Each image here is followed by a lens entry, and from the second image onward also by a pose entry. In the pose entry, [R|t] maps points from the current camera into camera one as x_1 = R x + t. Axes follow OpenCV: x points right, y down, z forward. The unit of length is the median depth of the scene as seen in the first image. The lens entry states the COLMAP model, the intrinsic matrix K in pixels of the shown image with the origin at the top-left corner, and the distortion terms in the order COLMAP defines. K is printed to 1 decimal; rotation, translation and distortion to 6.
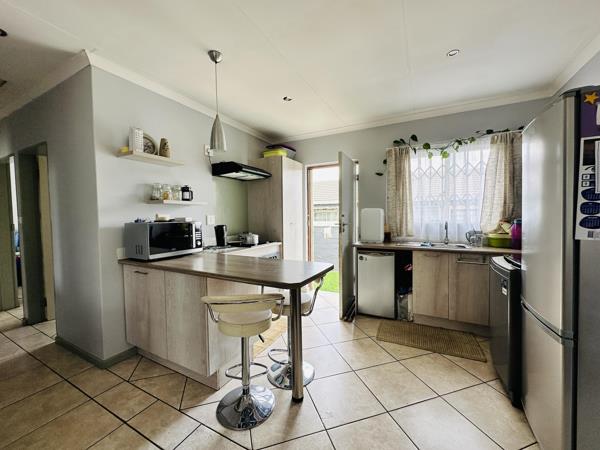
lens RADIAL K [[243.1, 0, 299.4], [0, 243.1, 222.9], [0, 0, 1]] dist [-0.002520, -0.000874]
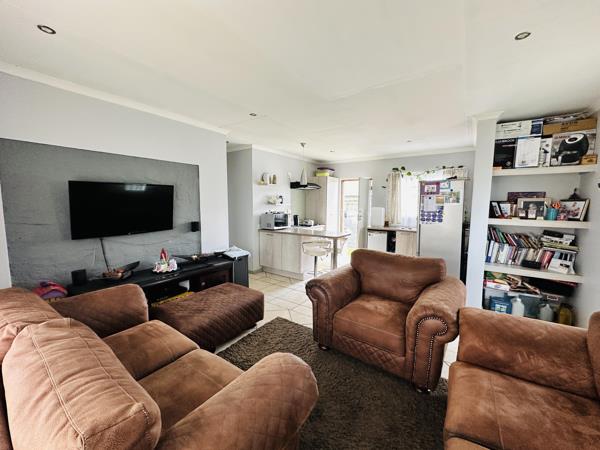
lens RADIAL K [[243.1, 0, 296.6], [0, 243.1, 226.4], [0, 0, 1]] dist [-0.002520, -0.000874]
pose [[0.989801, 0.030946, -0.139057, -0.038785], [-0.021179, 0.997239, 0.071177, -0.038100], [0.140875, -0.067506, 0.987723, -0.922476]]
